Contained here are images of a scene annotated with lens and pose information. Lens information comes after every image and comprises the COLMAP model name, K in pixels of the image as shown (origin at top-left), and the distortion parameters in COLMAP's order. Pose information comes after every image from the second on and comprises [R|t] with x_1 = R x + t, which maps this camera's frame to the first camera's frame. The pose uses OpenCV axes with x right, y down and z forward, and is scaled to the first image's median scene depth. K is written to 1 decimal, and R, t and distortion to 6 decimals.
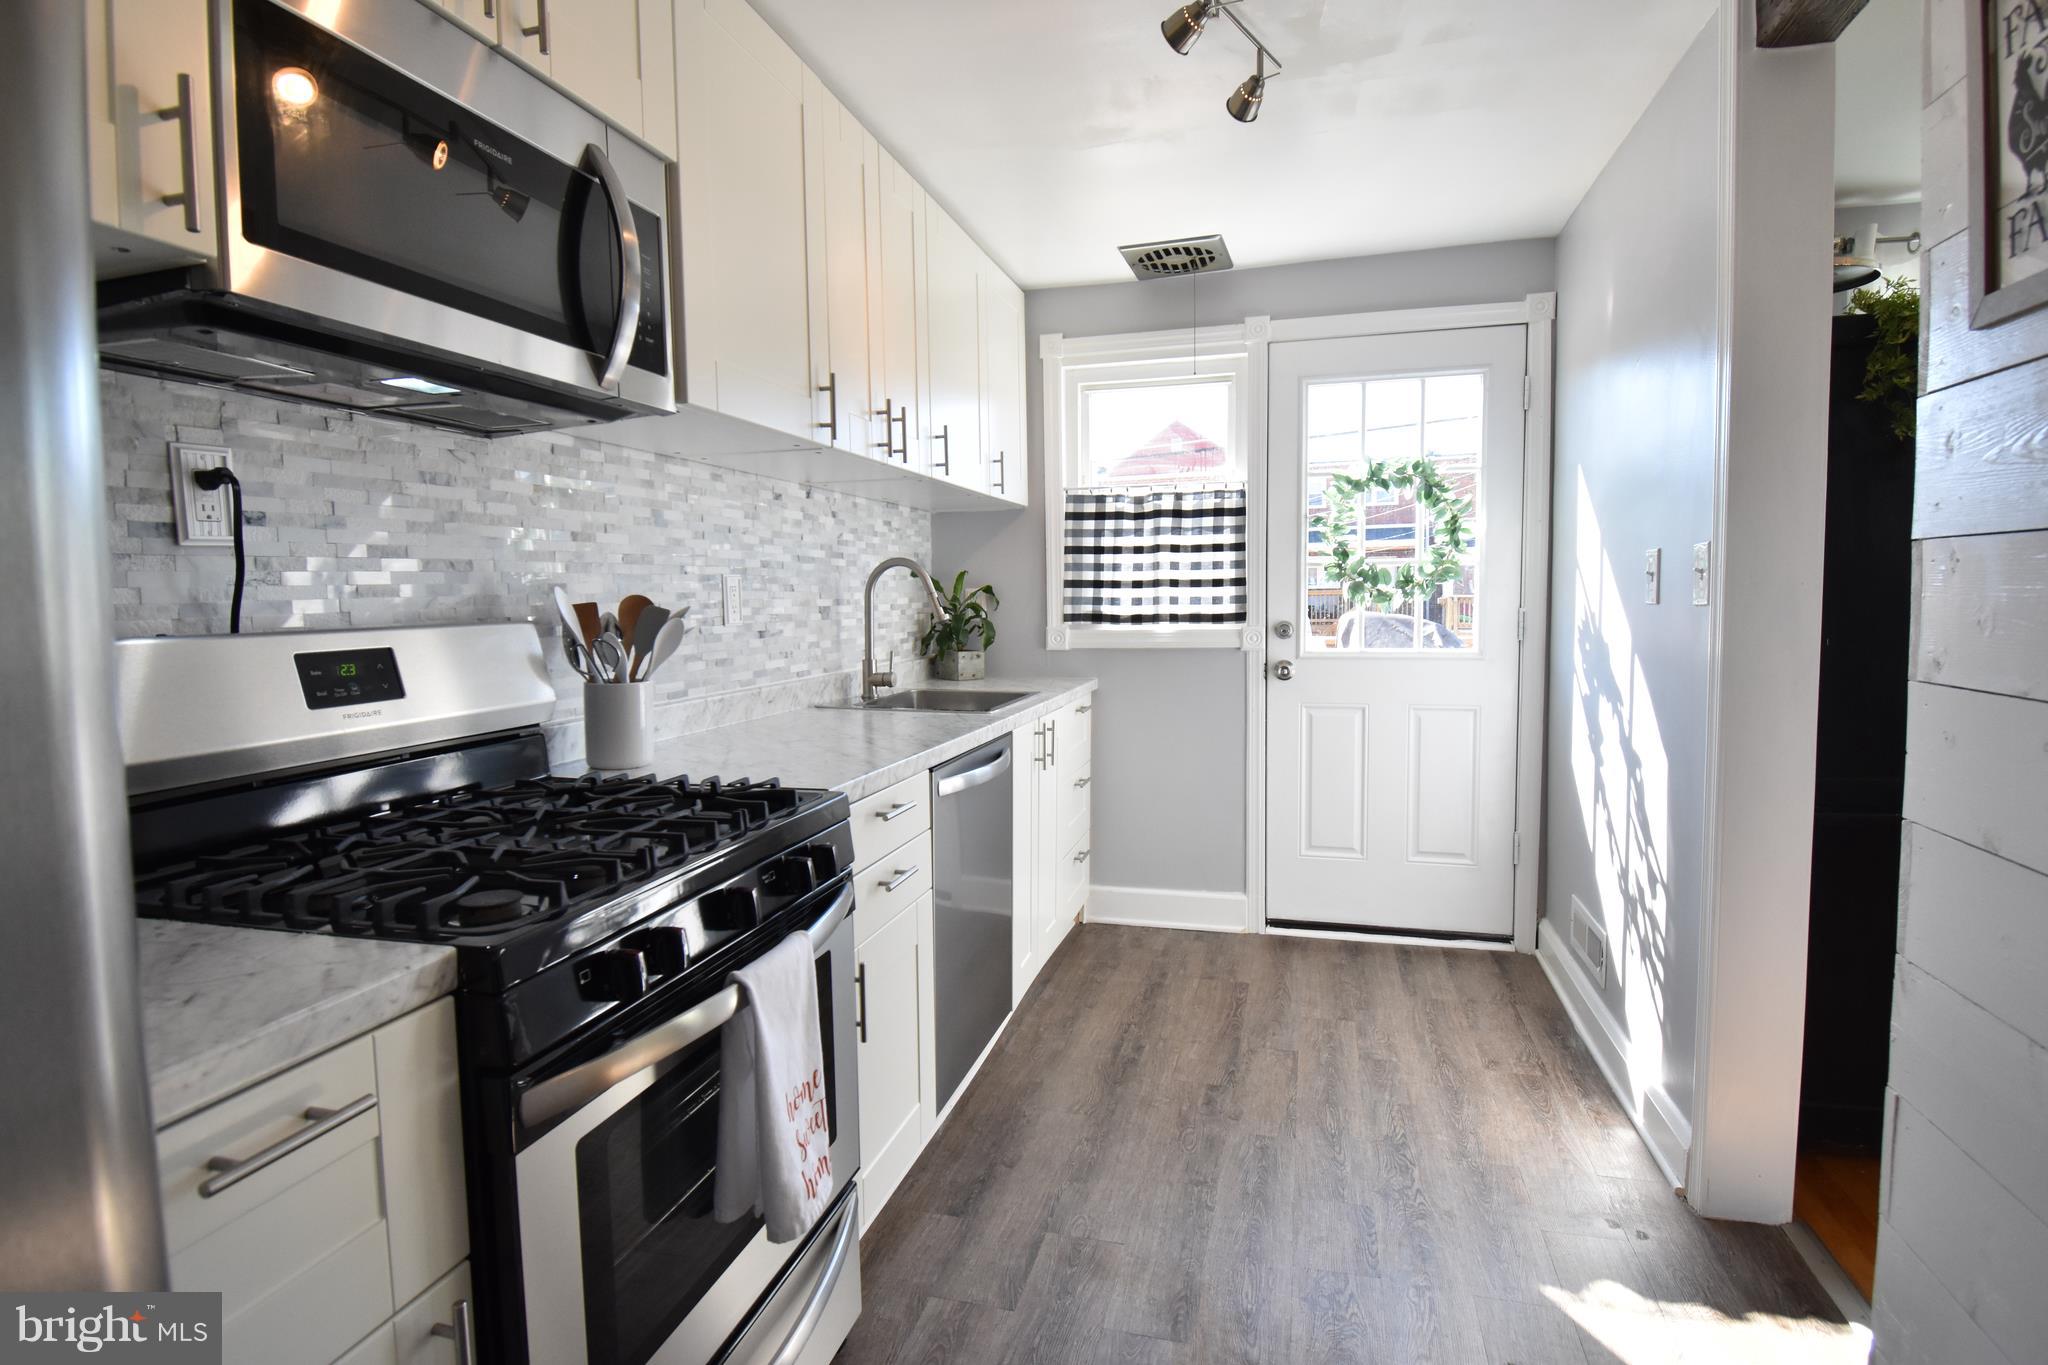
lens RADIAL K [[1031.7, 0, 1024.1], [0, 1031.7, 672.6], [0, 0, 1]] dist [0.005412, -0.014659]
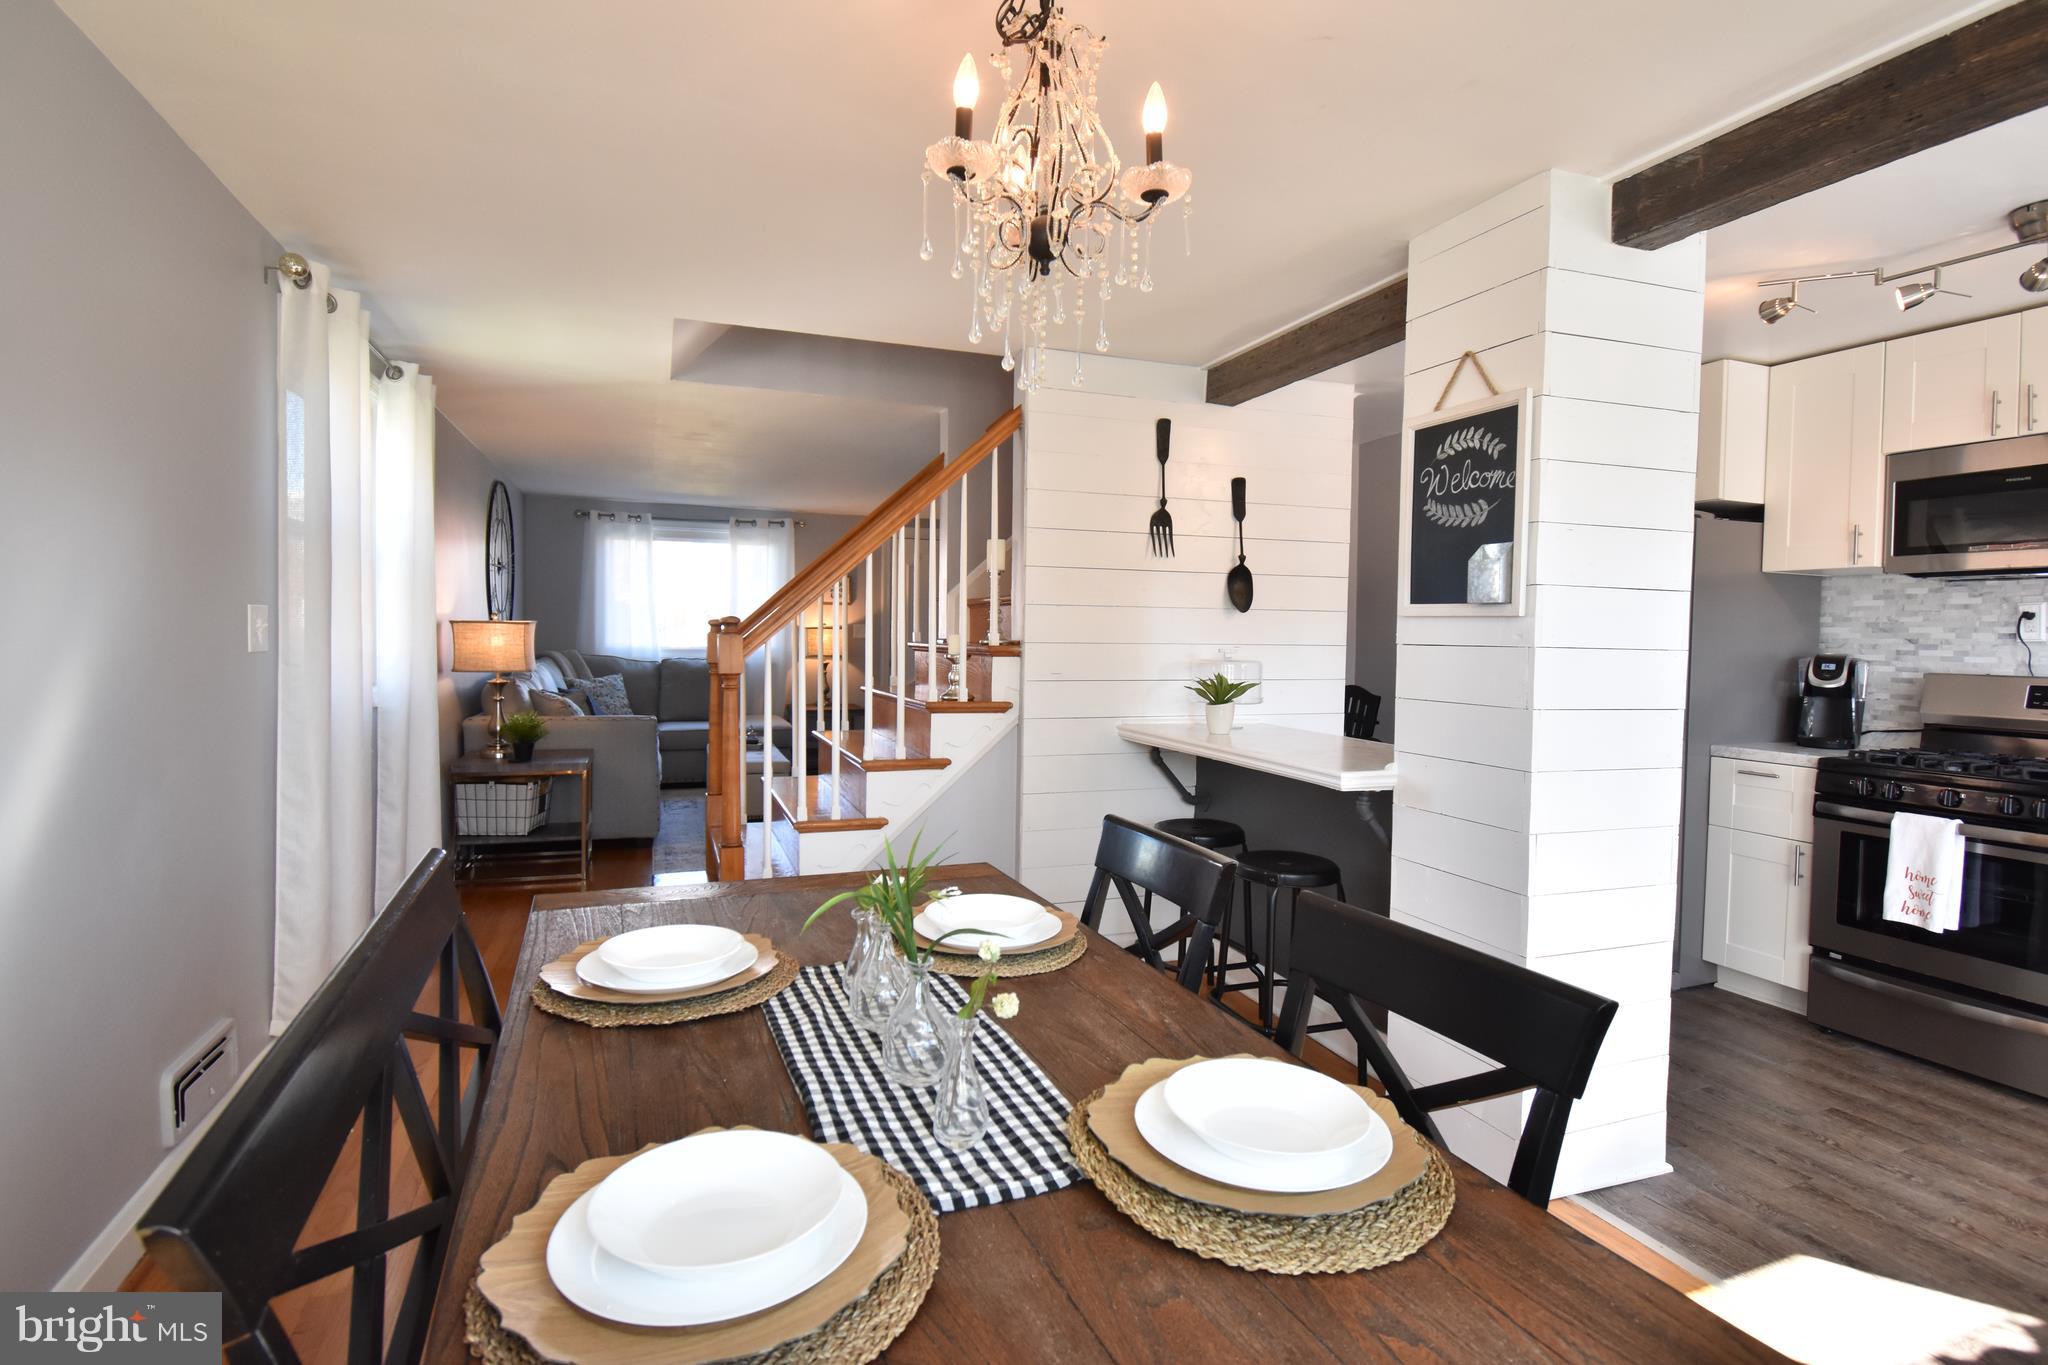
lens RADIAL K [[1014.3, 0, 1011.9], [0, 1014.3, 680.6], [0, 0, 1]] dist [0.001002, -0.013328]
pose [[-0.815076, 0.031880, -0.578477, 1.454346], [-0.043283, 0.992344, 0.115675, -0.110415], [0.577735, 0.119322, -0.807455, 0.837479]]
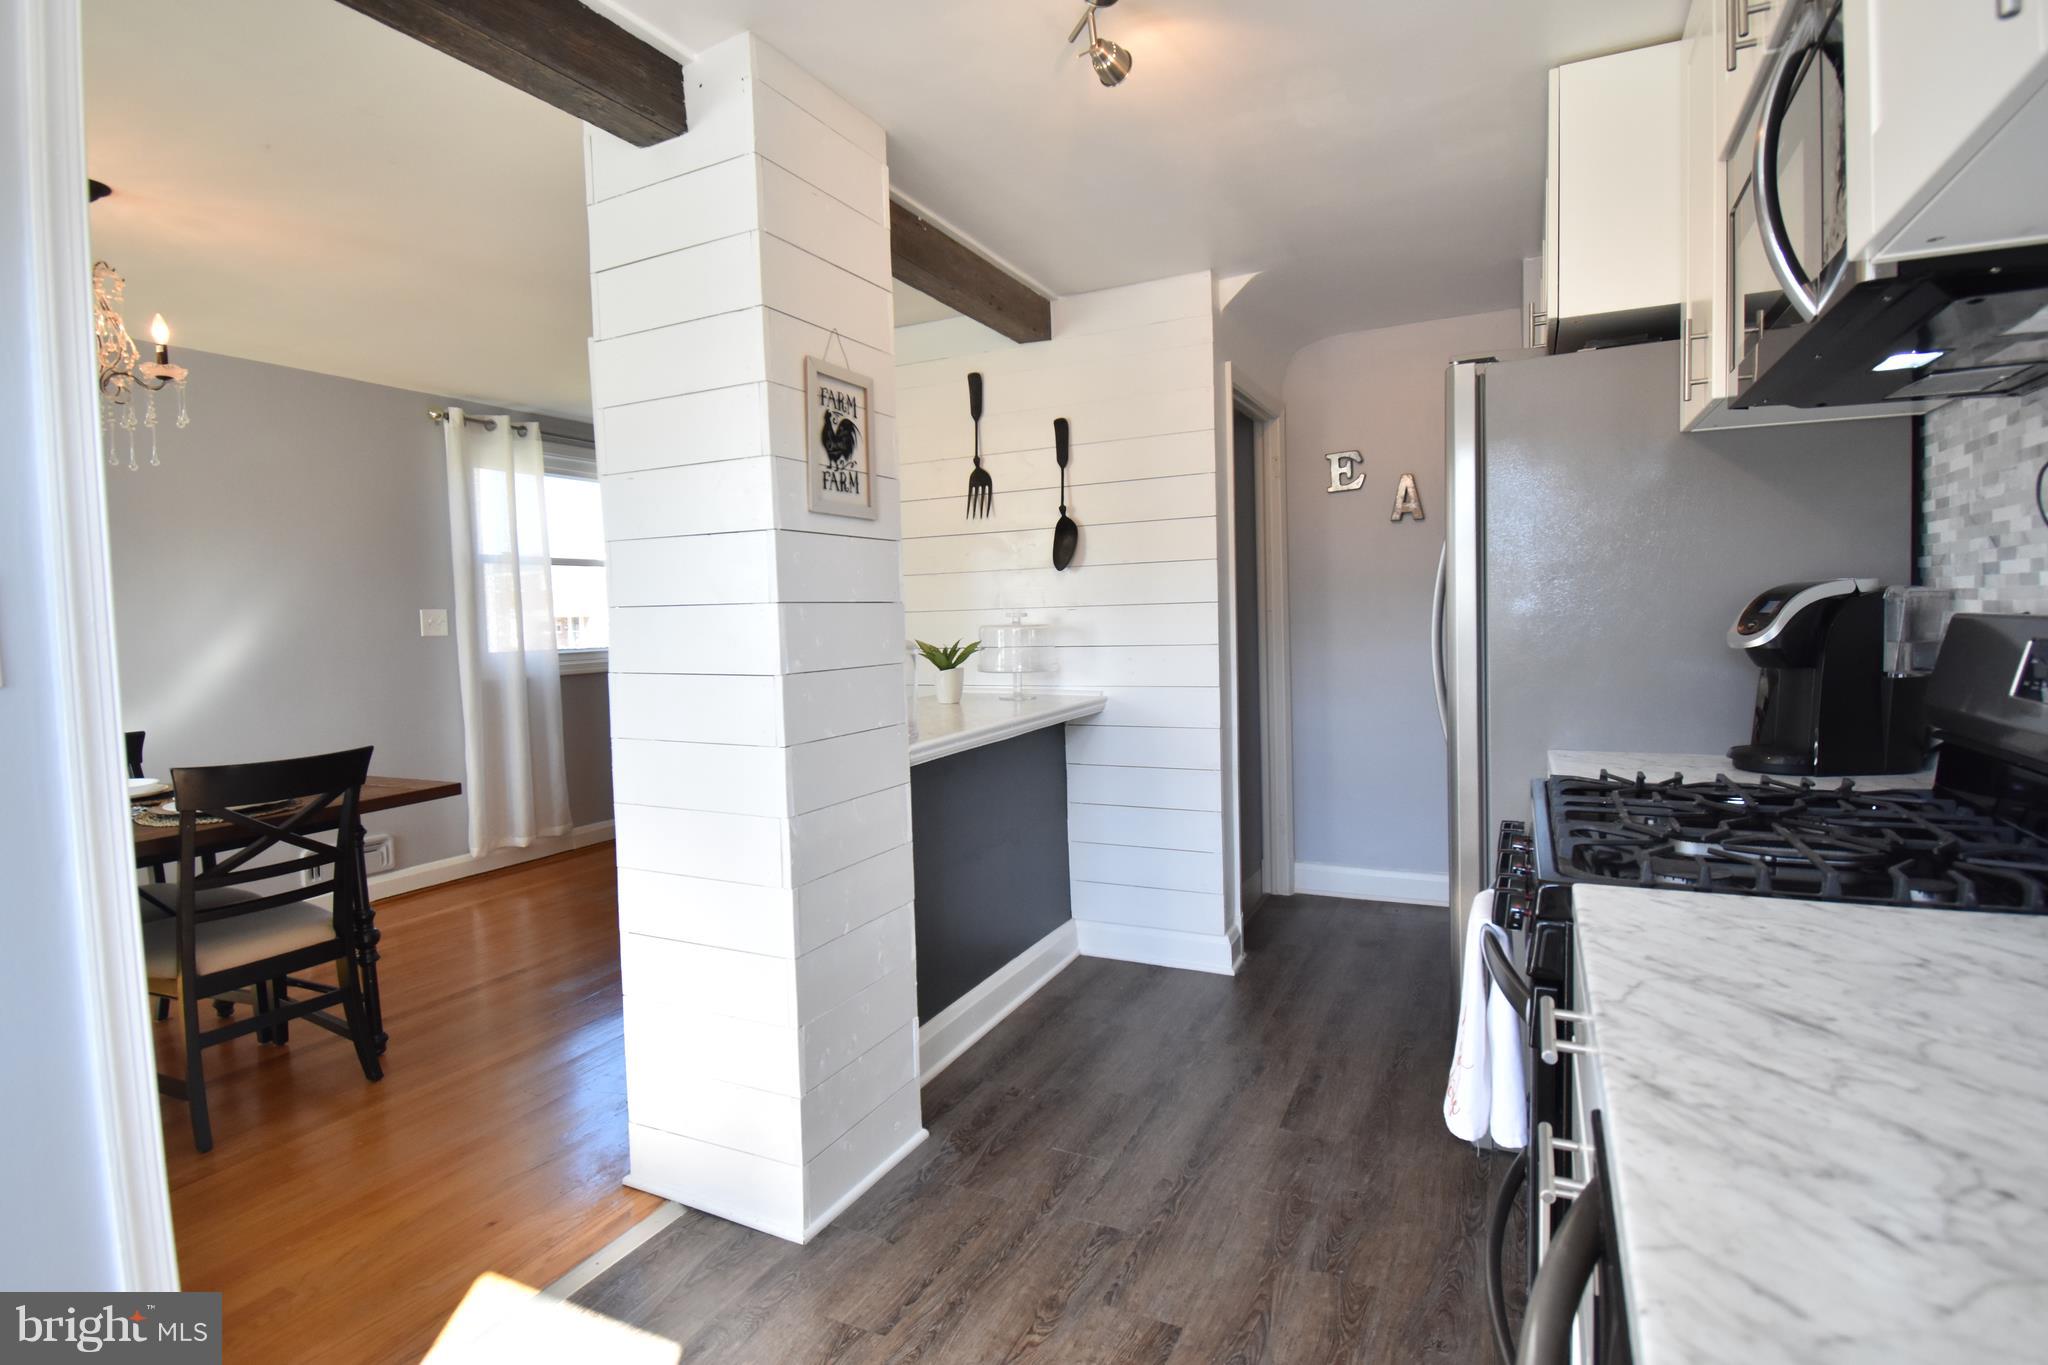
lens RADIAL K [[1014.3, 0, 1019.0], [0, 1014.3, 661.7], [0, 0, 1]] dist [0.001002, -0.013328]
pose [[-0.981231, 0.035872, 0.189470, 0.022447], [0.058447, 0.991651, 0.114941, -0.087801], [-0.183765, 0.123858, -0.975136, 1.146030]]
